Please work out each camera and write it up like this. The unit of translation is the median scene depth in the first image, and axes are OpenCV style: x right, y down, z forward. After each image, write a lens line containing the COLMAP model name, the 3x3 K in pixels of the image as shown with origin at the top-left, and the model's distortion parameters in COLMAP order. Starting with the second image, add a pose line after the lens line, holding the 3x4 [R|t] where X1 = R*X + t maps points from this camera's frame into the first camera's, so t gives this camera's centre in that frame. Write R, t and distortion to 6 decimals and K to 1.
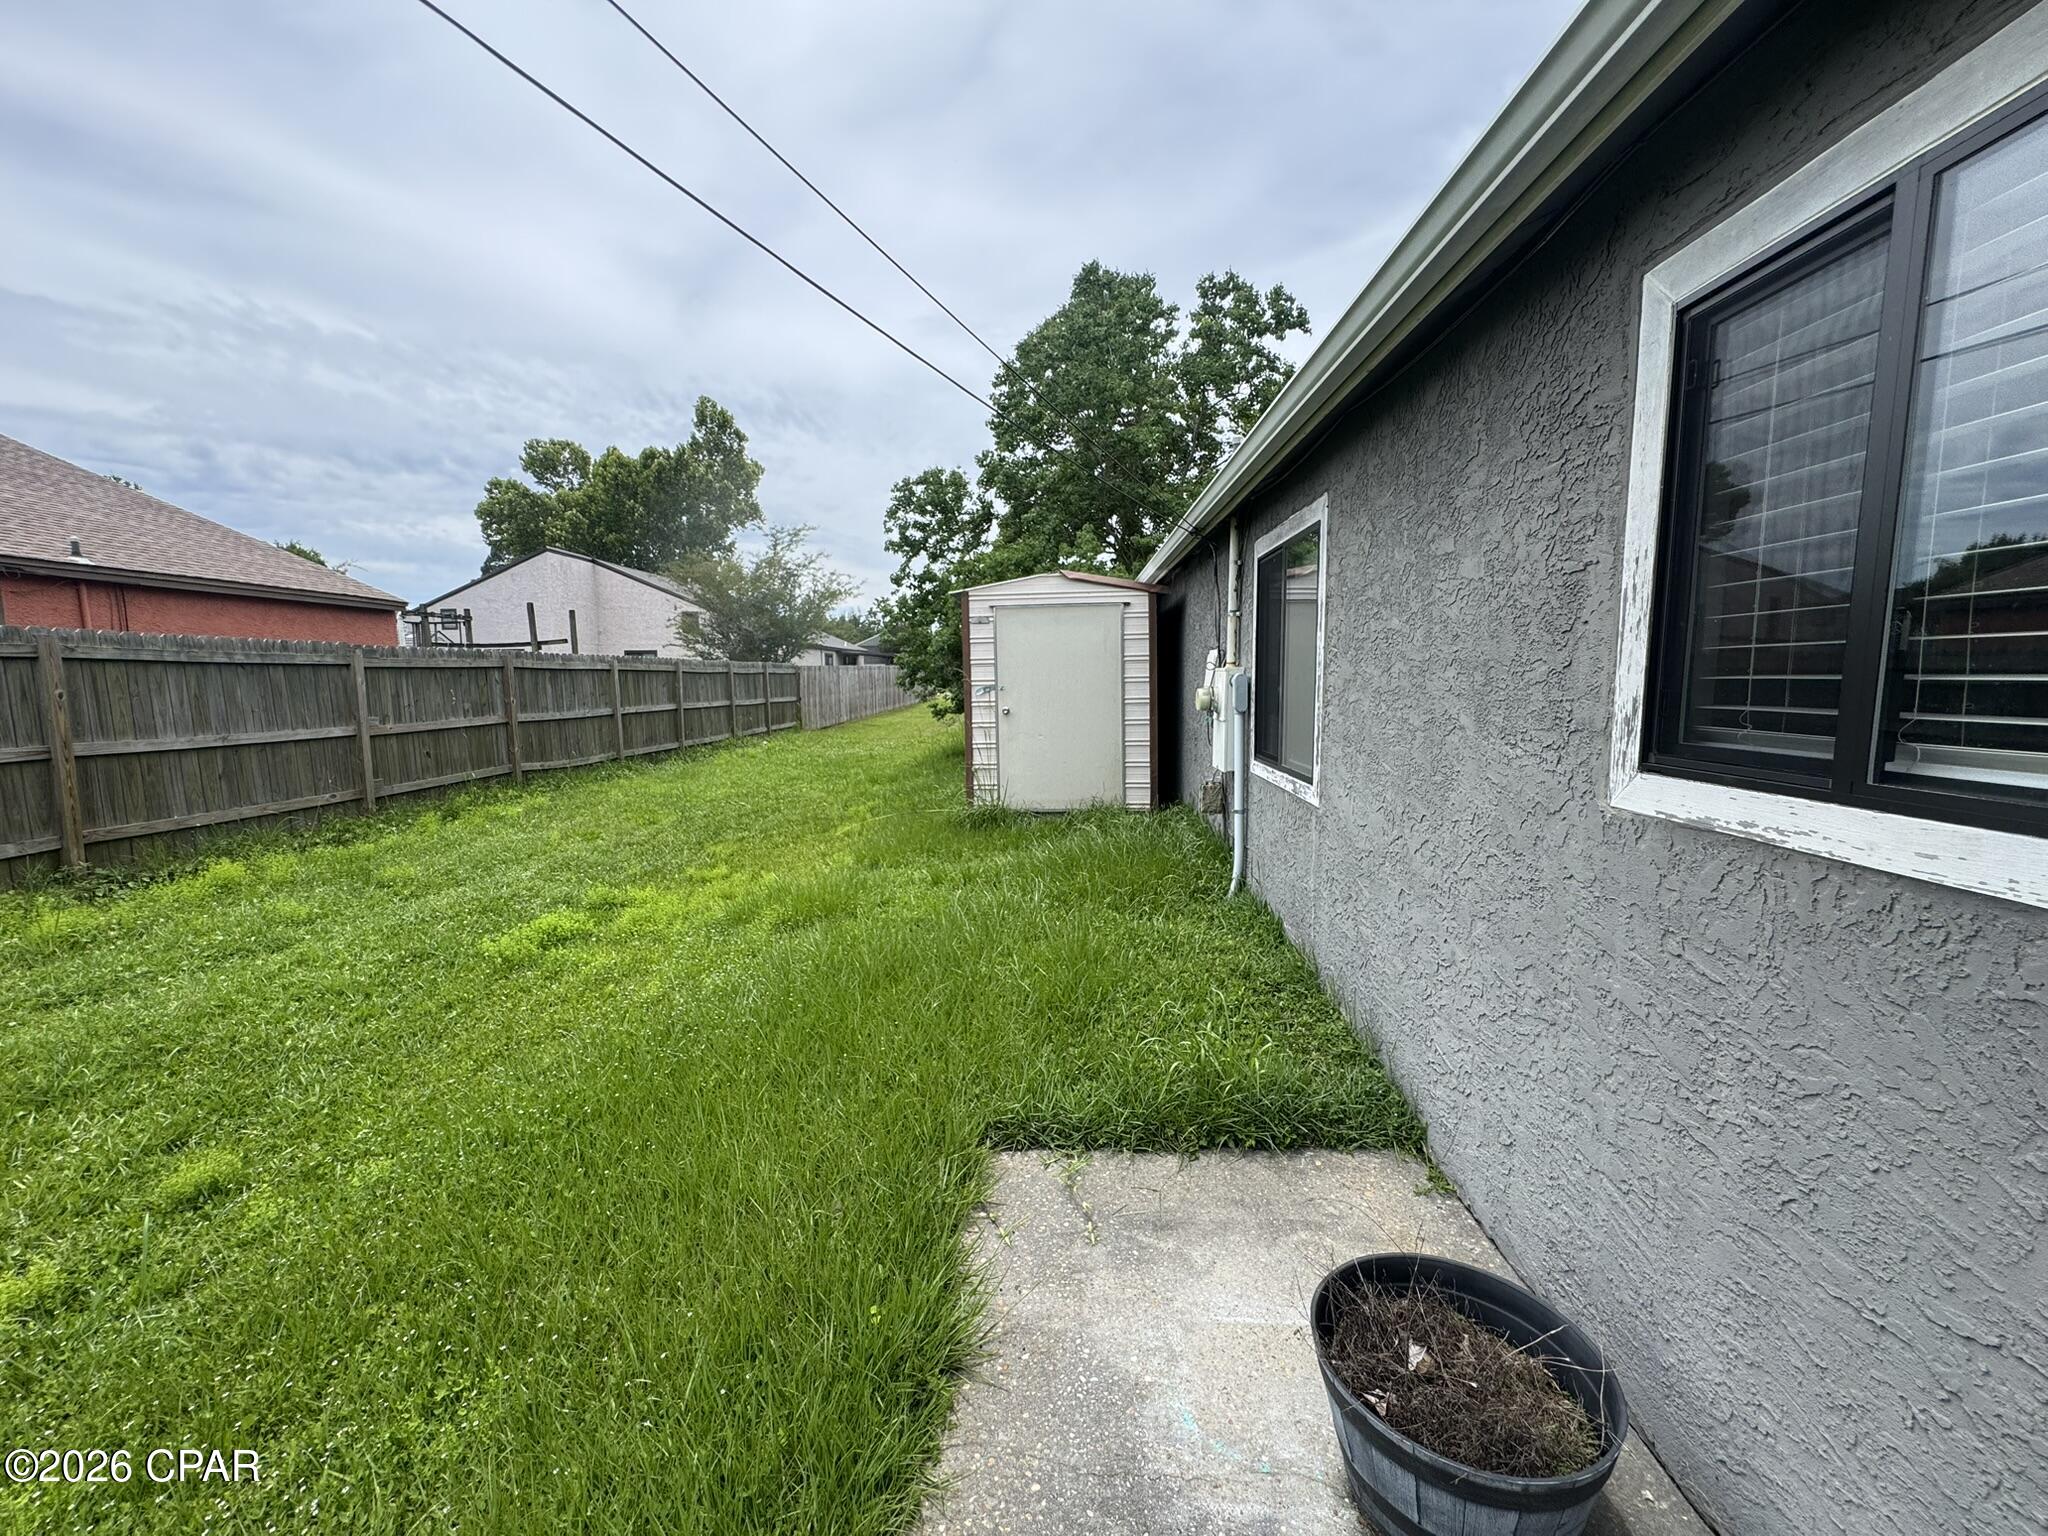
lens RADIAL K [[820.5, 0, 1025.0], [0, 820.5, 773.7], [0, 0, 1]] dist [-0.003037, 0.000499]
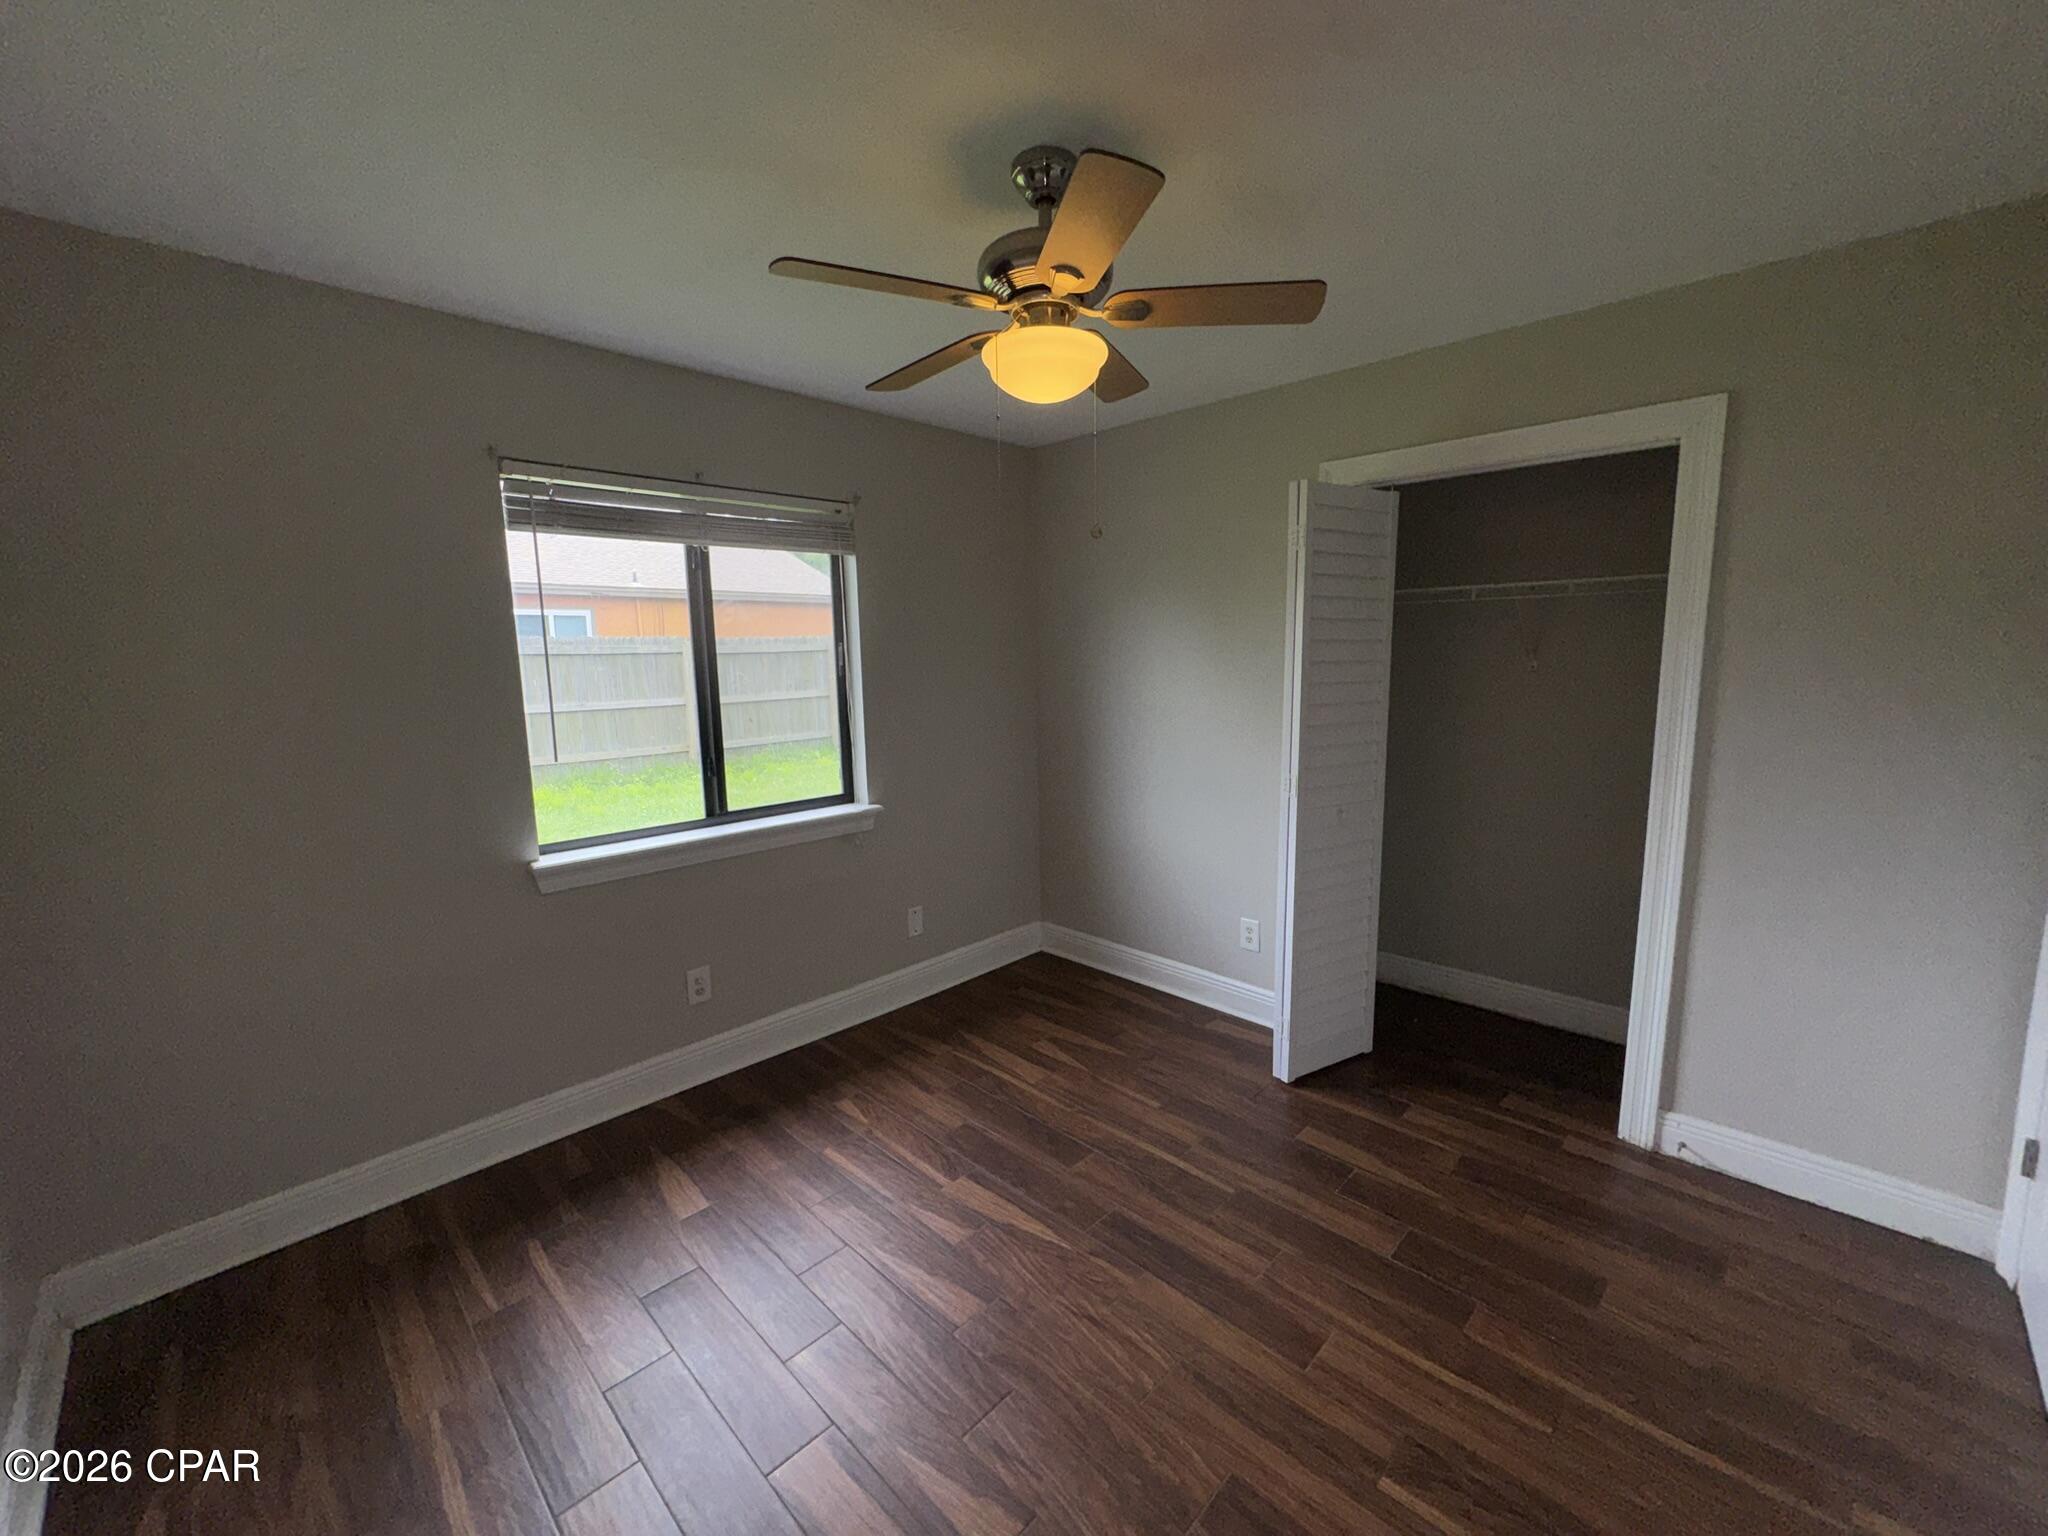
lens RADIAL K [[820.5, 0, 1025.4], [0, 820.5, 766.4], [0, 0, 1]] dist [-0.003037, 0.000499]
pose [[0.736249, 0.087310, -0.671055, 0.544699], [-0.064193, 0.996181, 0.059182, -0.064395], [0.673660, -0.000496, 0.739042, 0.394343]]
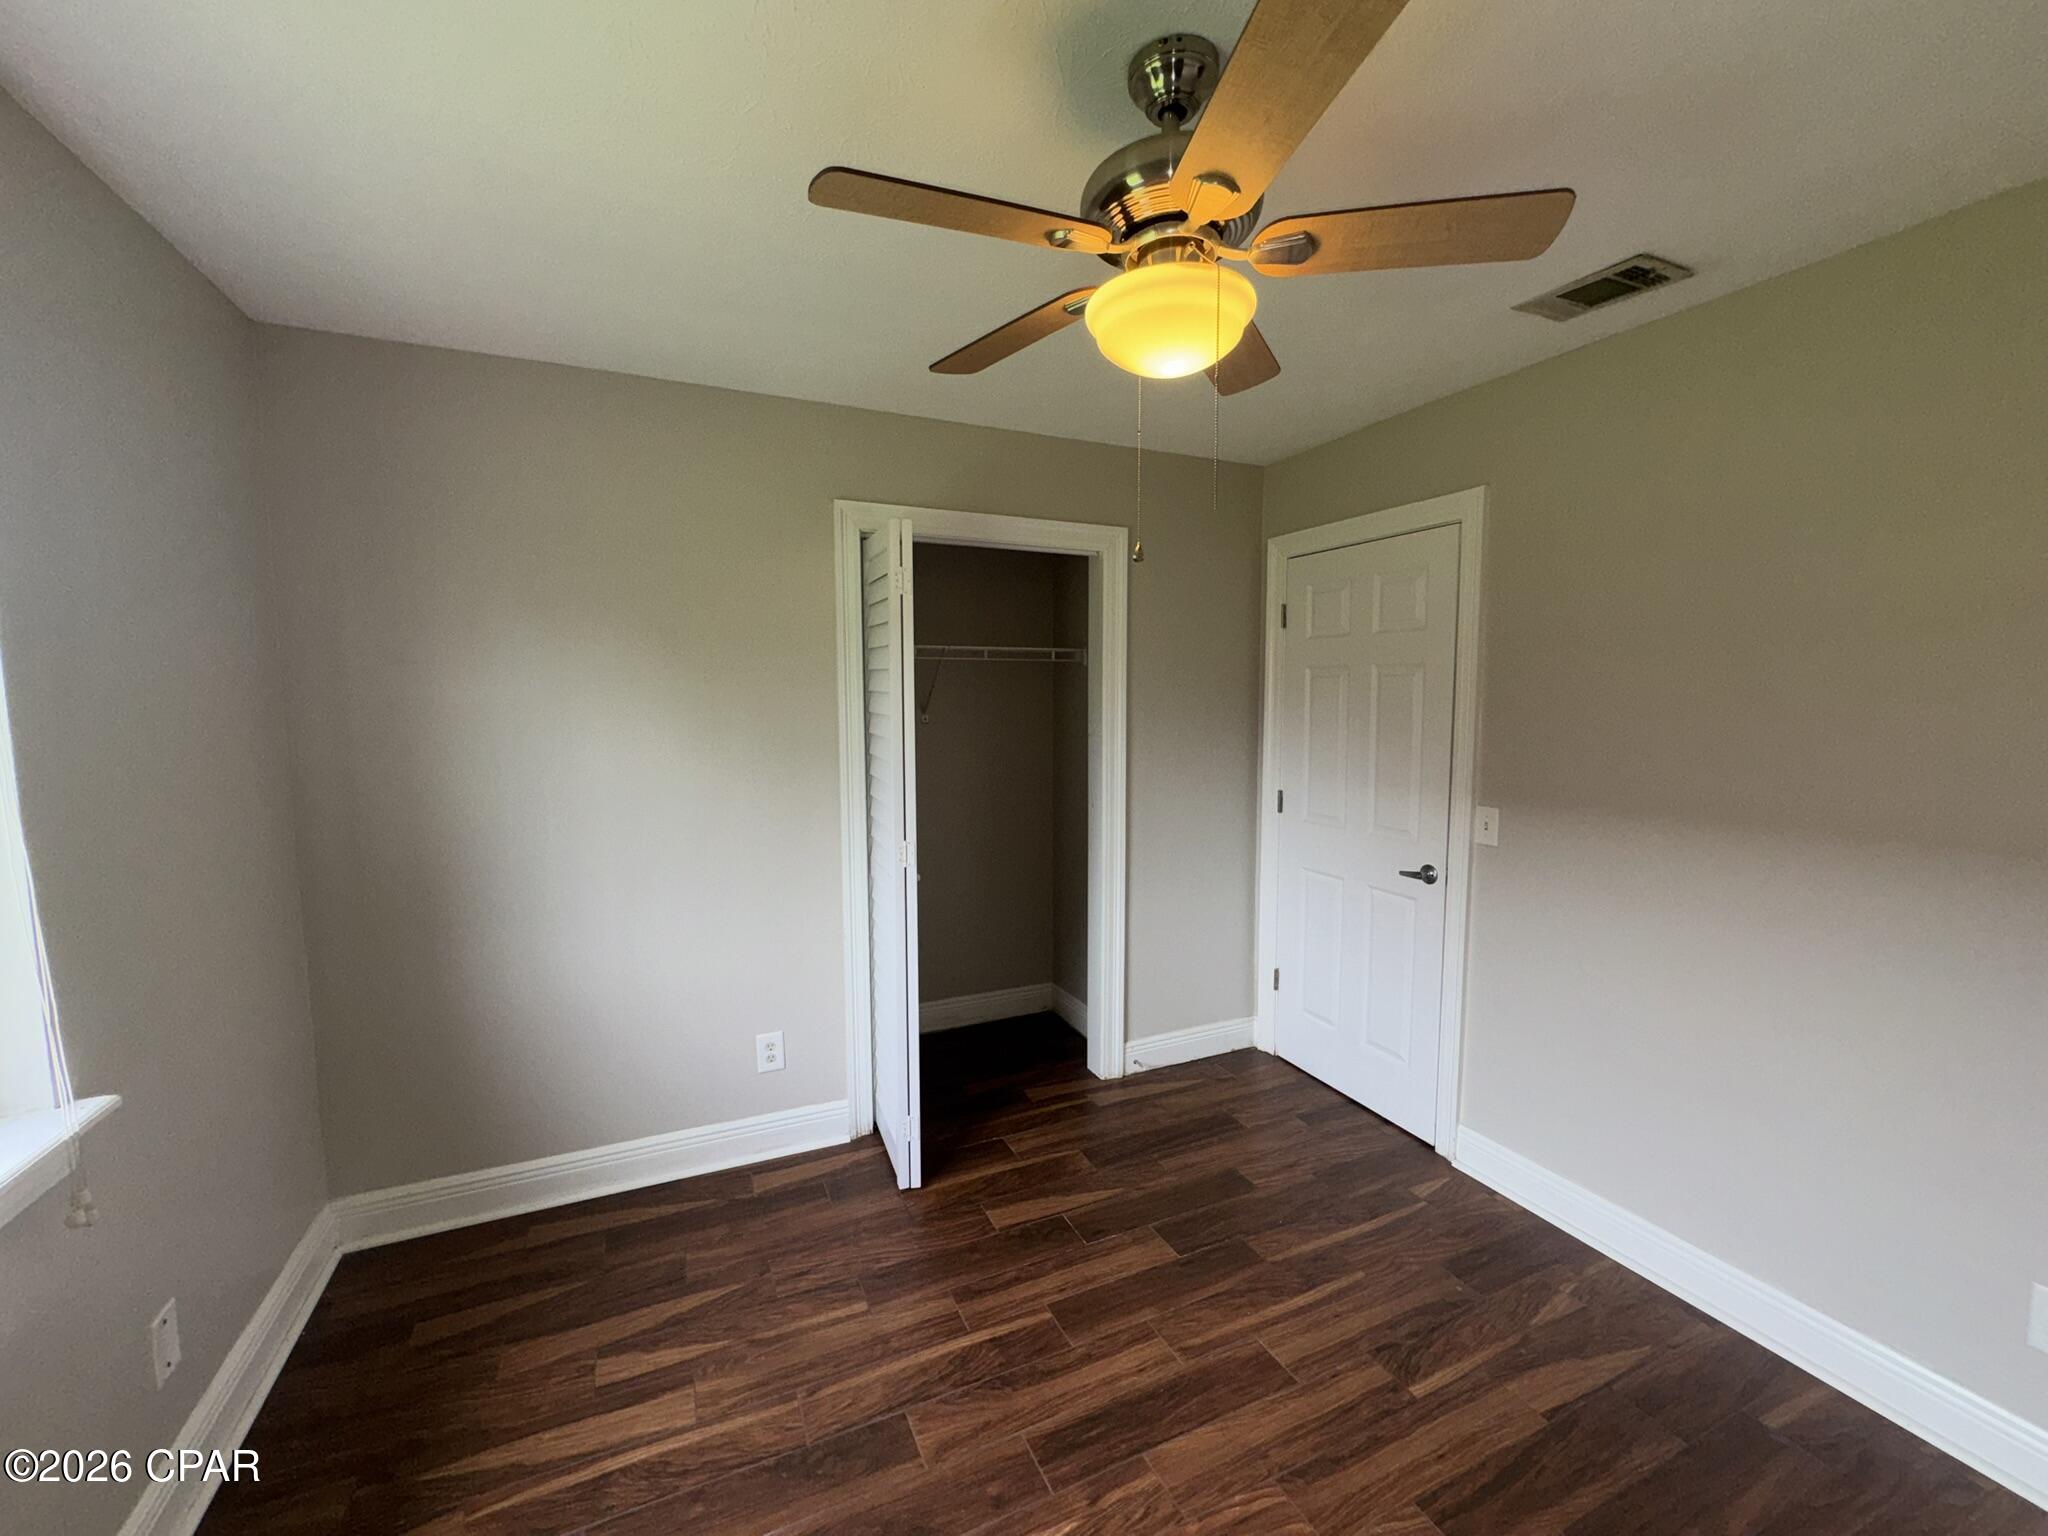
lens RADIAL K [[820.5, 0, 1020.8], [0, 820.5, 761.8], [0, 0, 1]] dist [-0.003037, 0.000499]
pose [[0.897338, -0.033407, 0.440079, 0.322889], [0.048345, 0.998571, -0.022775, -0.068159], [-0.438689, 0.041712, 0.897670, 0.423356]]
